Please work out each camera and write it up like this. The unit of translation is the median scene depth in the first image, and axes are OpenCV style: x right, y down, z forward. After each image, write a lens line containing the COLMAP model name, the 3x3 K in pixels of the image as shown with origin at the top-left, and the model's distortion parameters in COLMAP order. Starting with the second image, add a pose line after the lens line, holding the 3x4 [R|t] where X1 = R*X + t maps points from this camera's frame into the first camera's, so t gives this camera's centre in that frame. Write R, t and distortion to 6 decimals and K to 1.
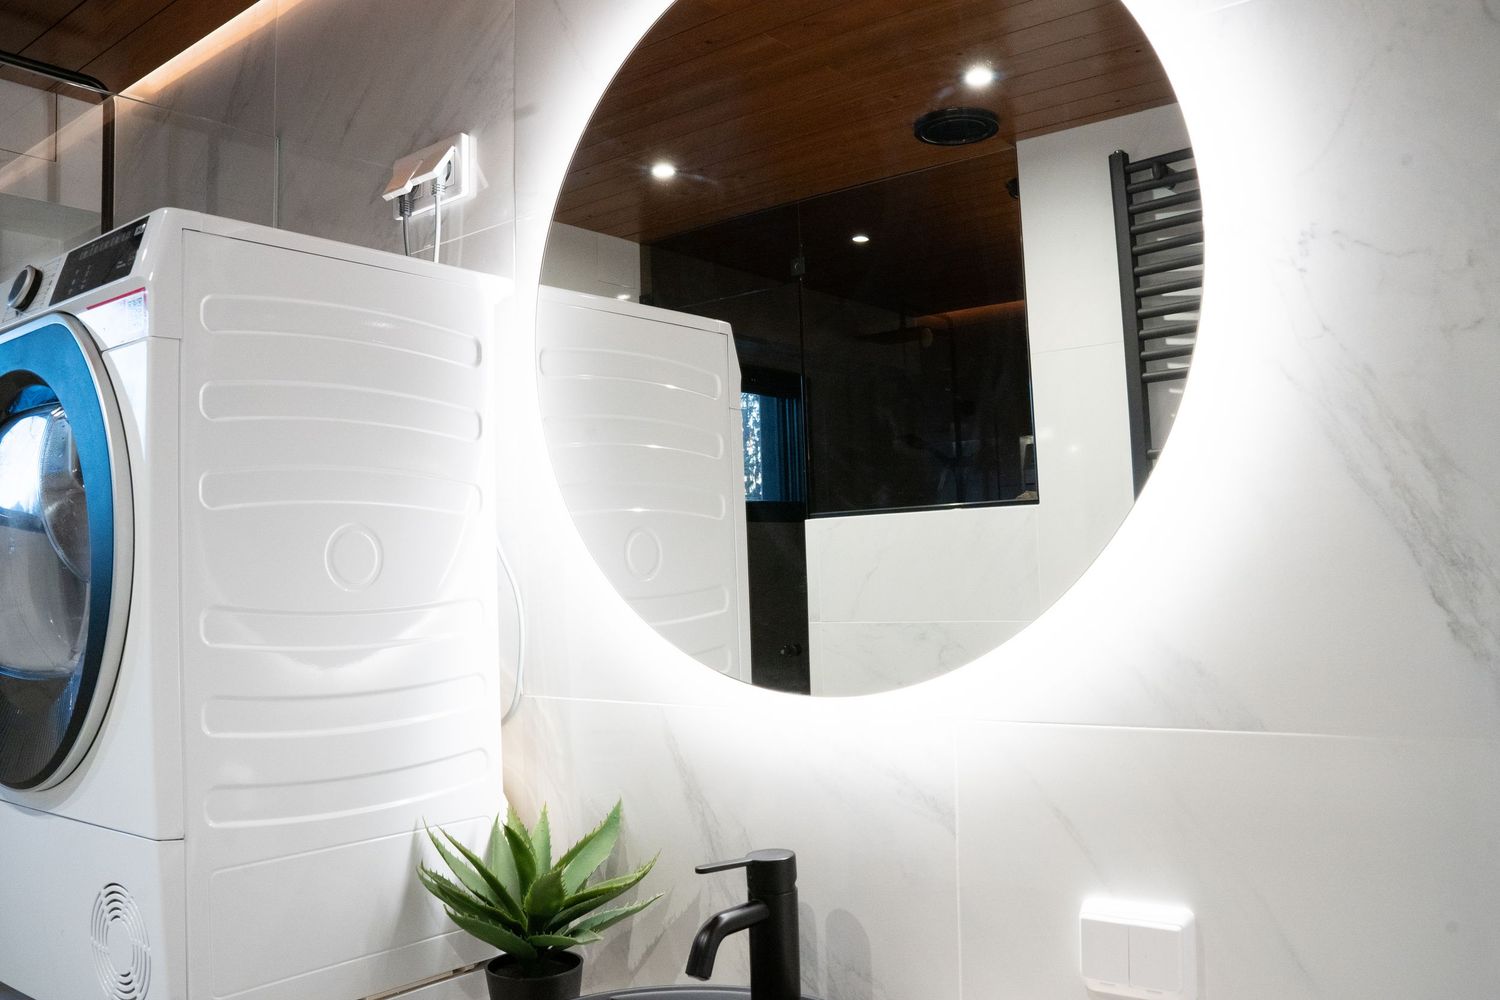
lens RADIAL K [[1219.5, 0, 750.0], [0, 1219.5, 500.0], [0, 0, 1]] dist [-0.191262, 0.162374]
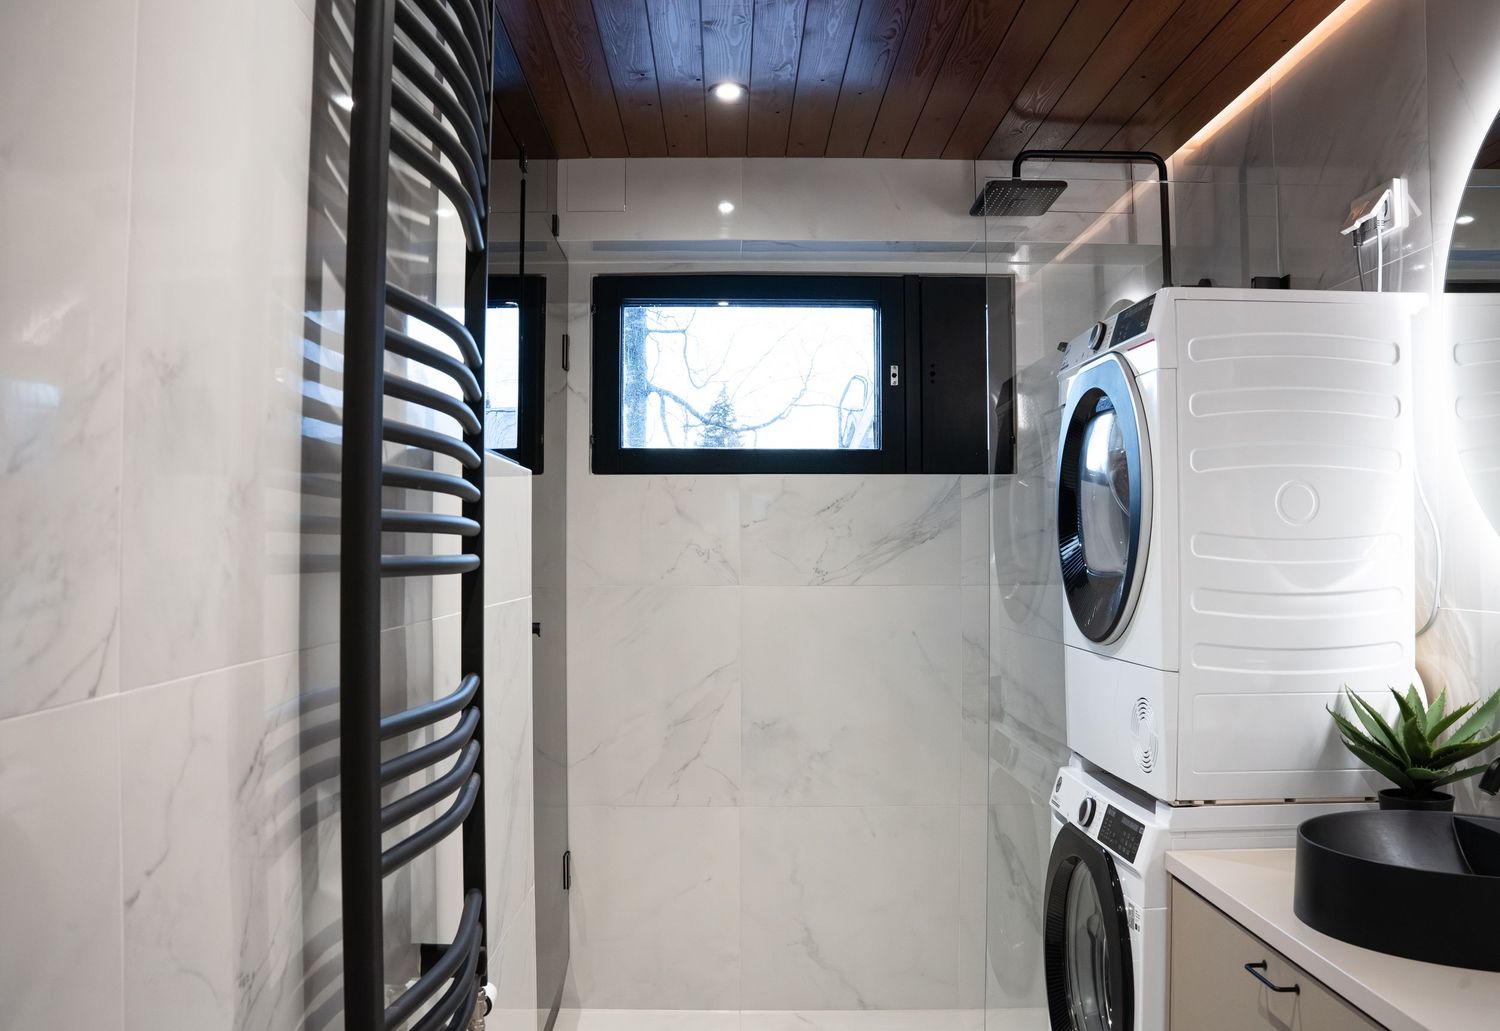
lens RADIAL K [[1250.0, 0, 773.0], [0, 1250.0, 513.8], [0, 0, 1]] dist [-0.191615, 0.168490]
pose [[0.648888, 0.010439, -0.760812, 0.373320], [0.026730, 0.998976, 0.036504, -0.009747], [0.760414, -0.044024, 0.647945, -0.449901]]
